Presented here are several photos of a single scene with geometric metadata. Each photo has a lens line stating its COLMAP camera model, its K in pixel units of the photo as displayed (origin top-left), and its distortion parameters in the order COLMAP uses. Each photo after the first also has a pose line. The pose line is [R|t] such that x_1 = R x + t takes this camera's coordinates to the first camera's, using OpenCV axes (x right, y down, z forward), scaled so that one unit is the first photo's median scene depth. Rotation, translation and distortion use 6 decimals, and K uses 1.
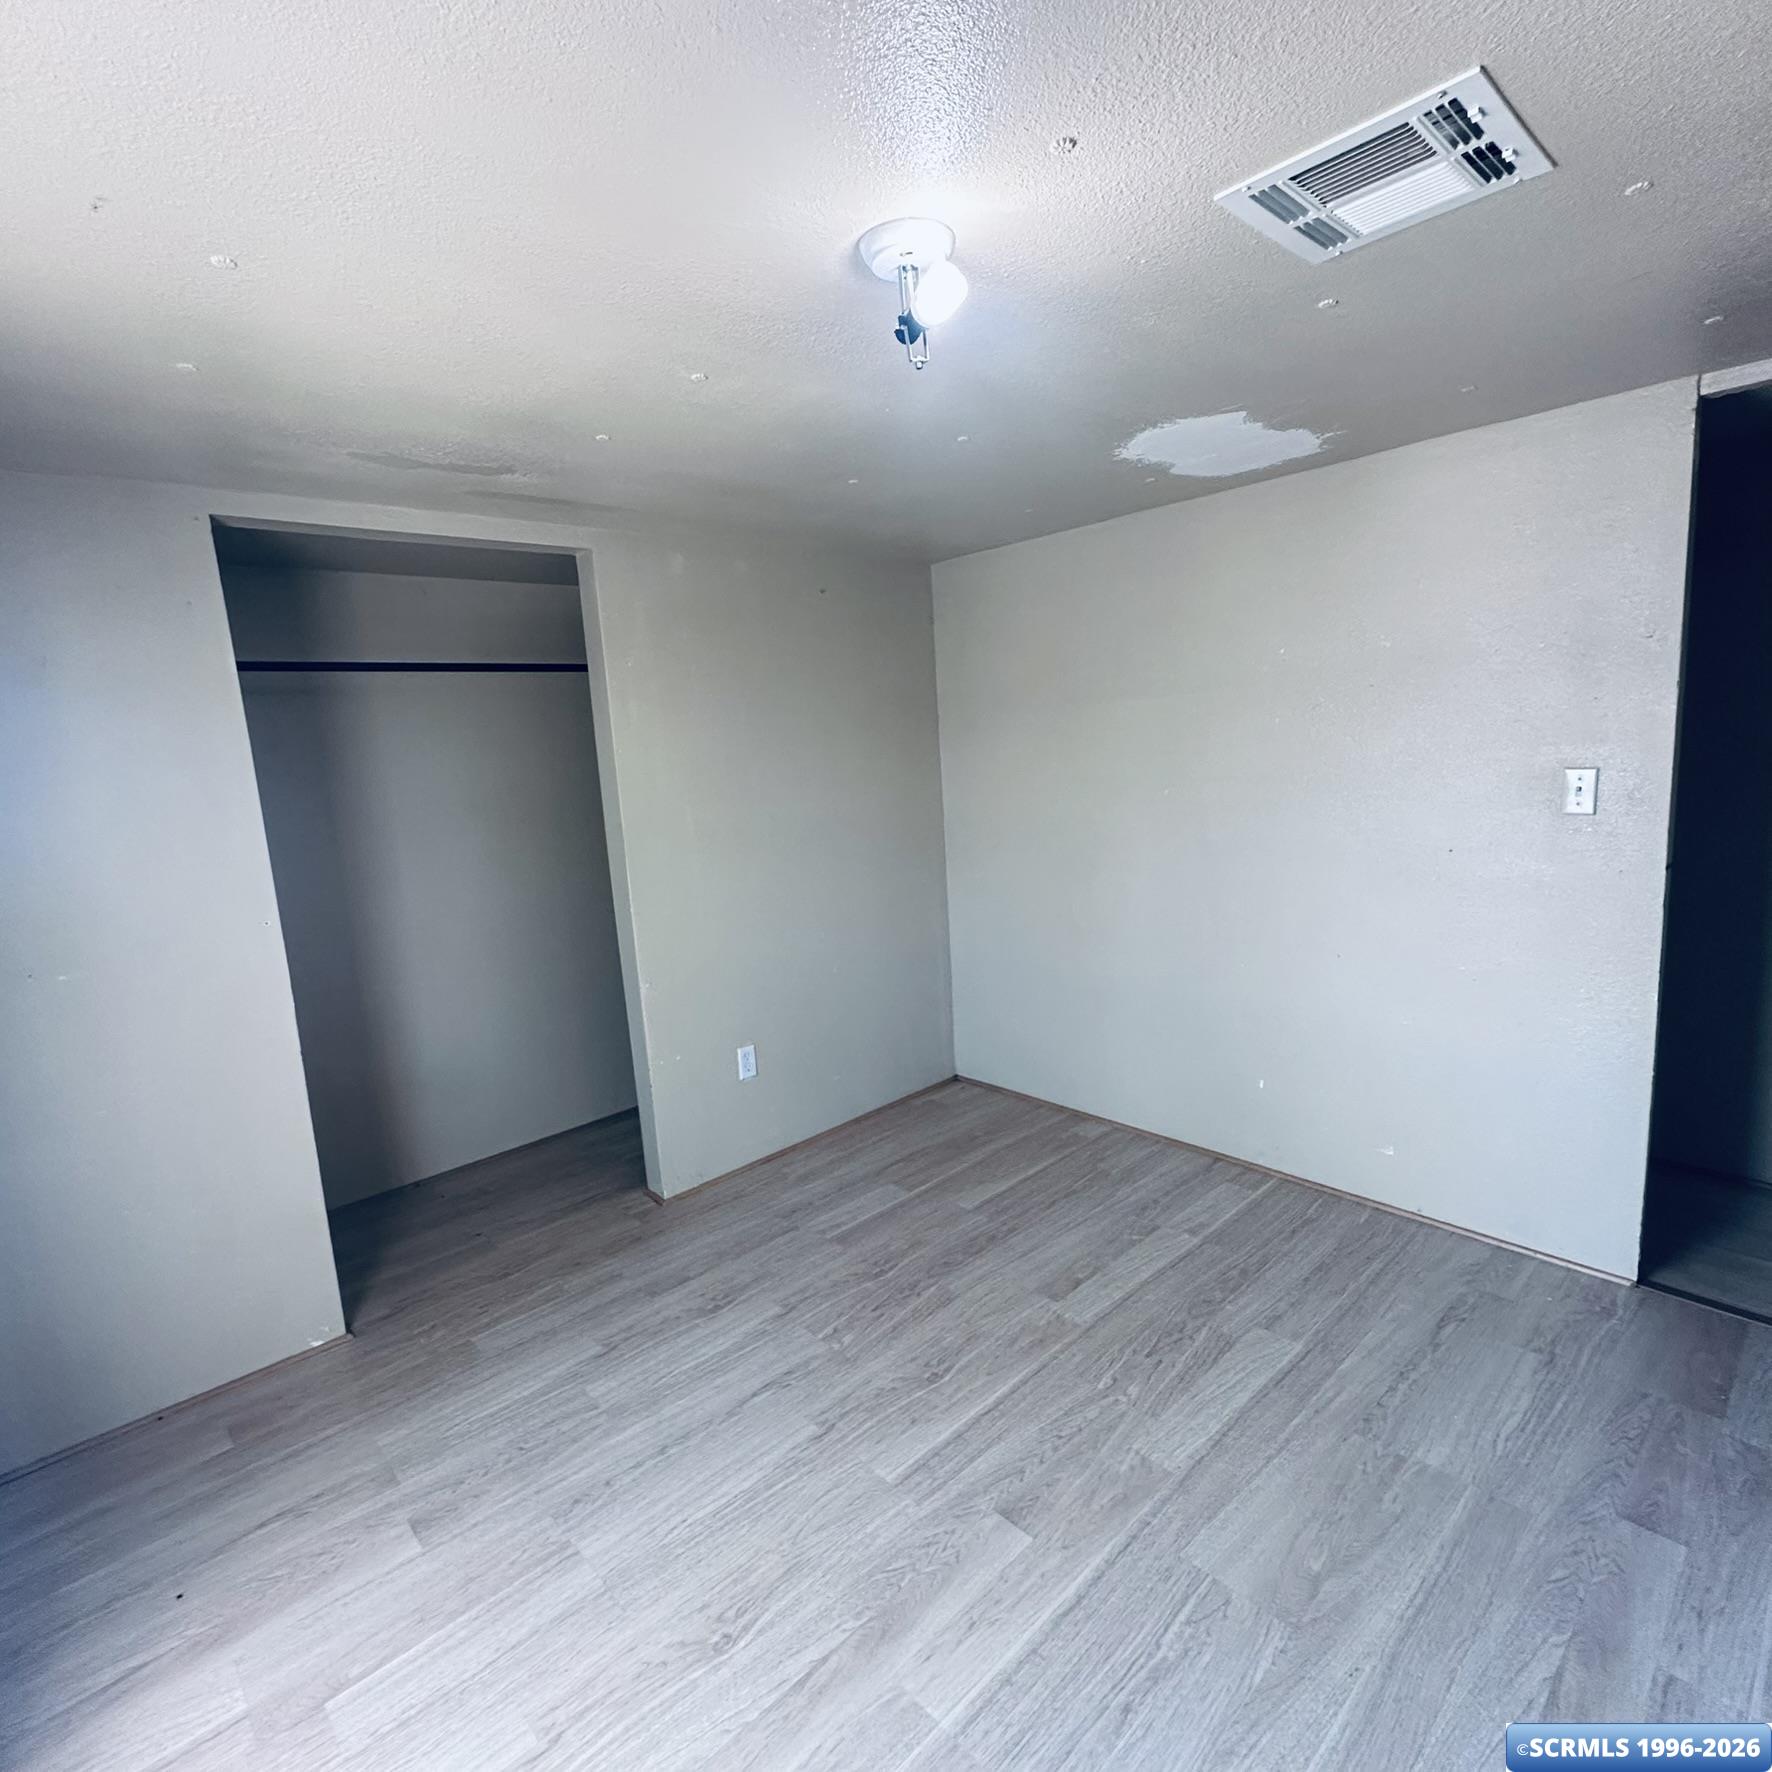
lens RADIAL K [[937.2, 0, 886.0], [0, 937.2, 886.0], [0, 0, 1]] dist [-0.004240, 0.000019]
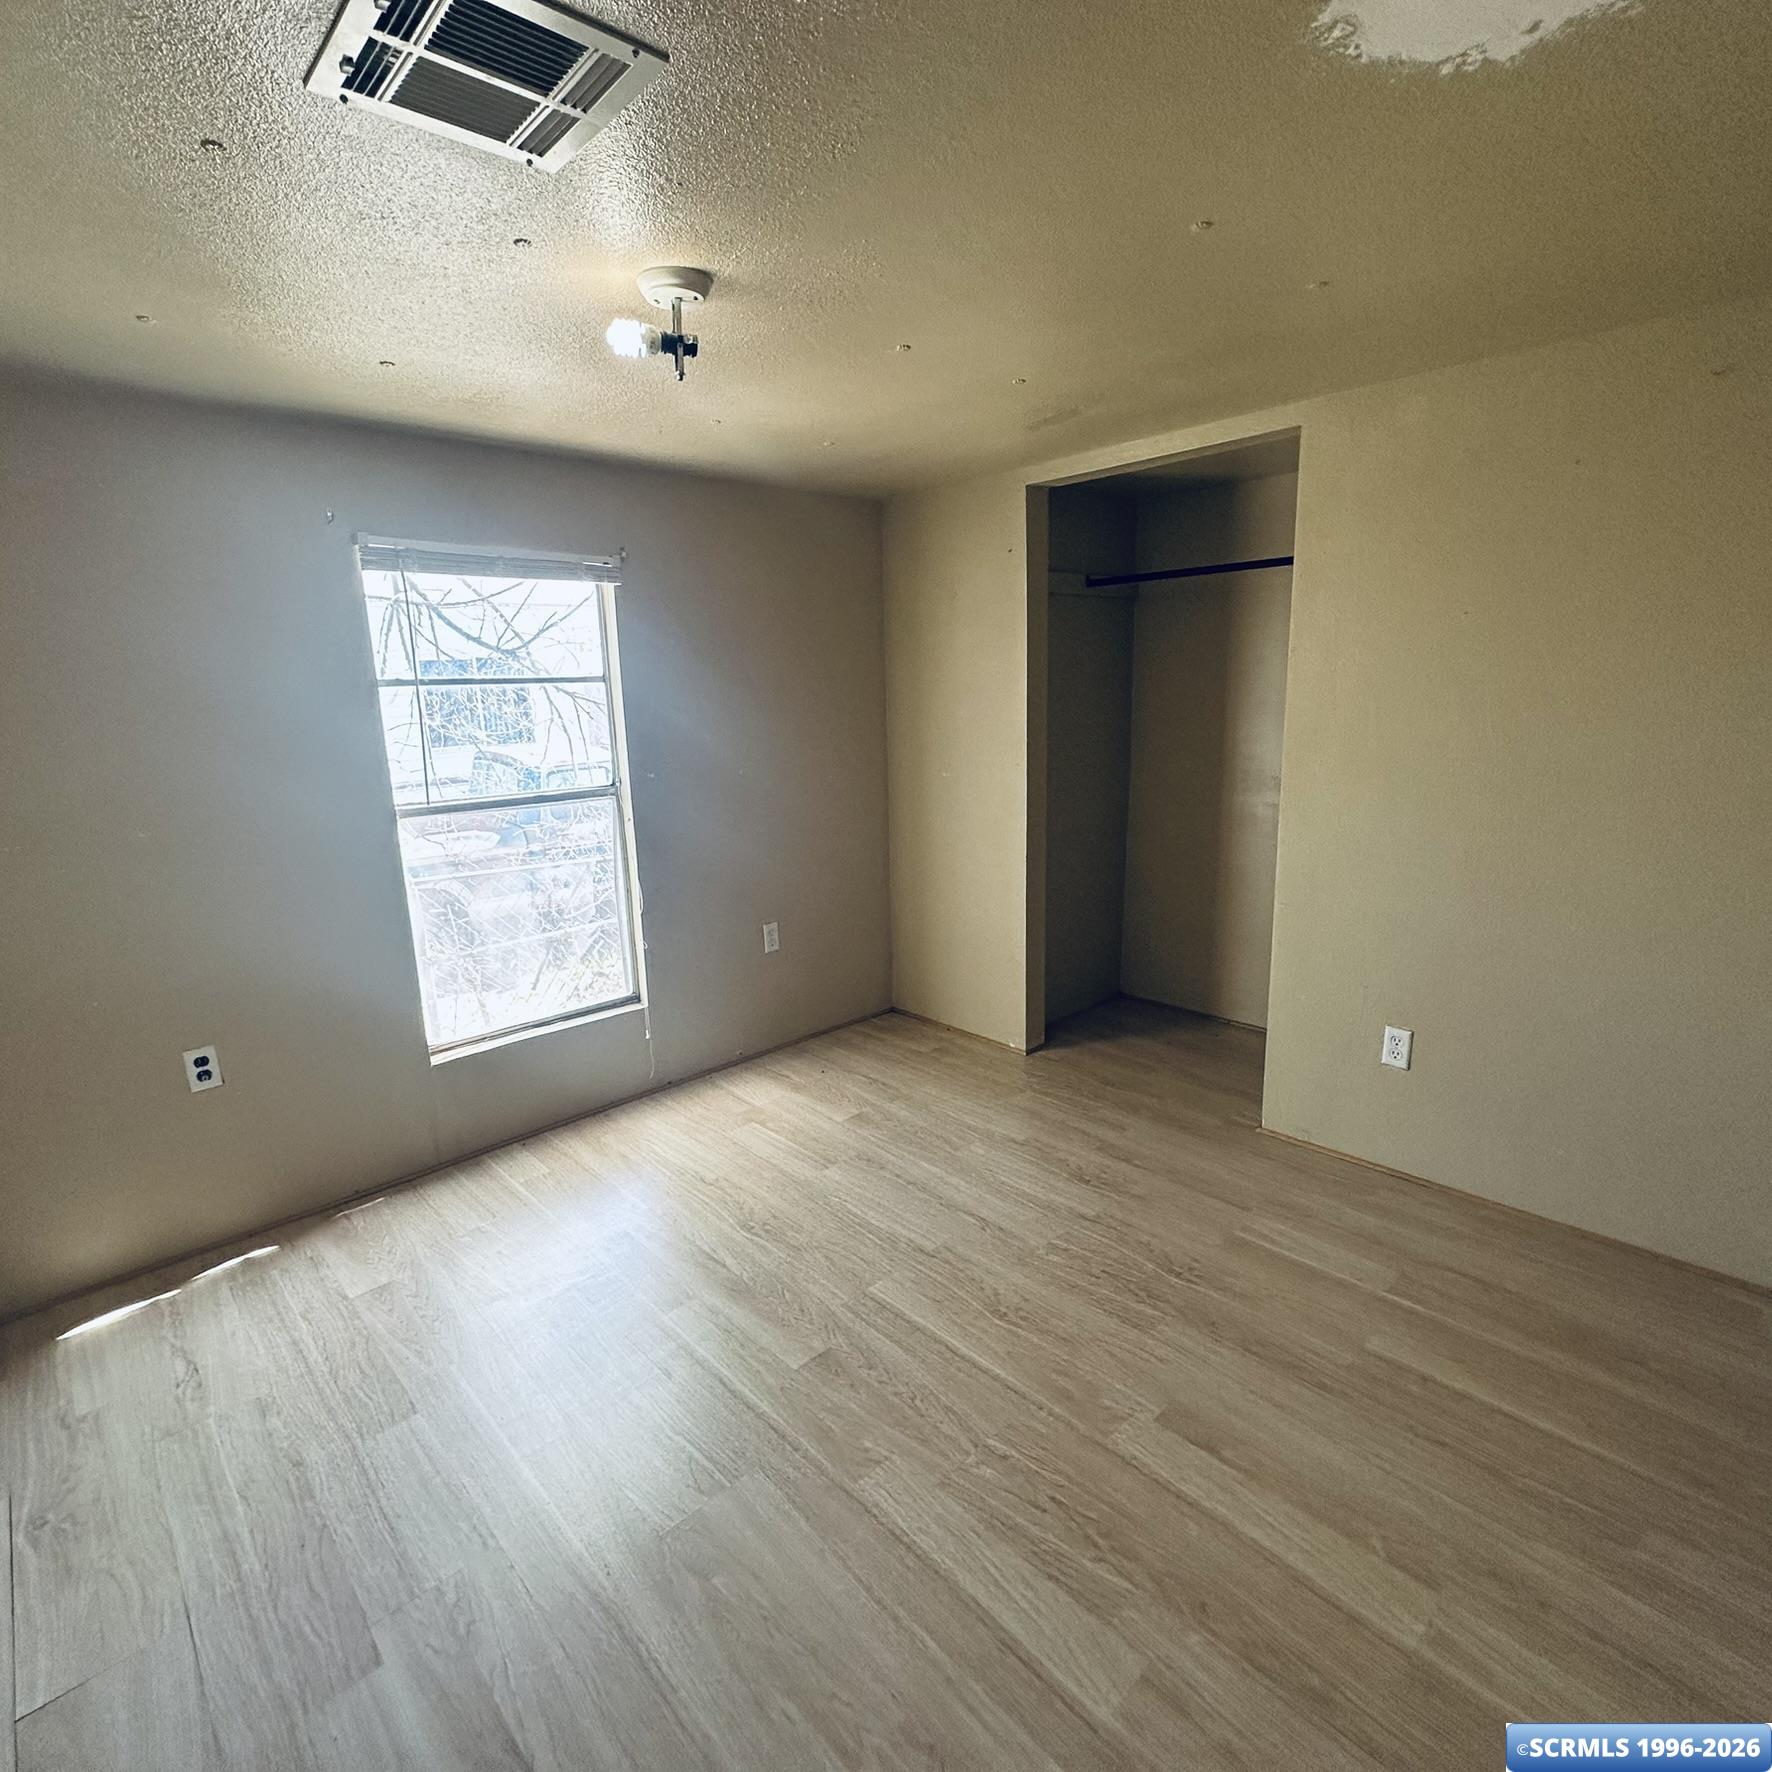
lens RADIAL K [[937.2, 0, 886.0], [0, 937.2, 886.0], [0, 0, 1]] dist [-0.004240, 0.000019]
pose [[0.010702, 0.273141, -0.961914, 0.899261], [-0.122757, 0.955052, 0.269827, -0.165648], [0.992379, 0.115194, 0.043751, 0.799217]]
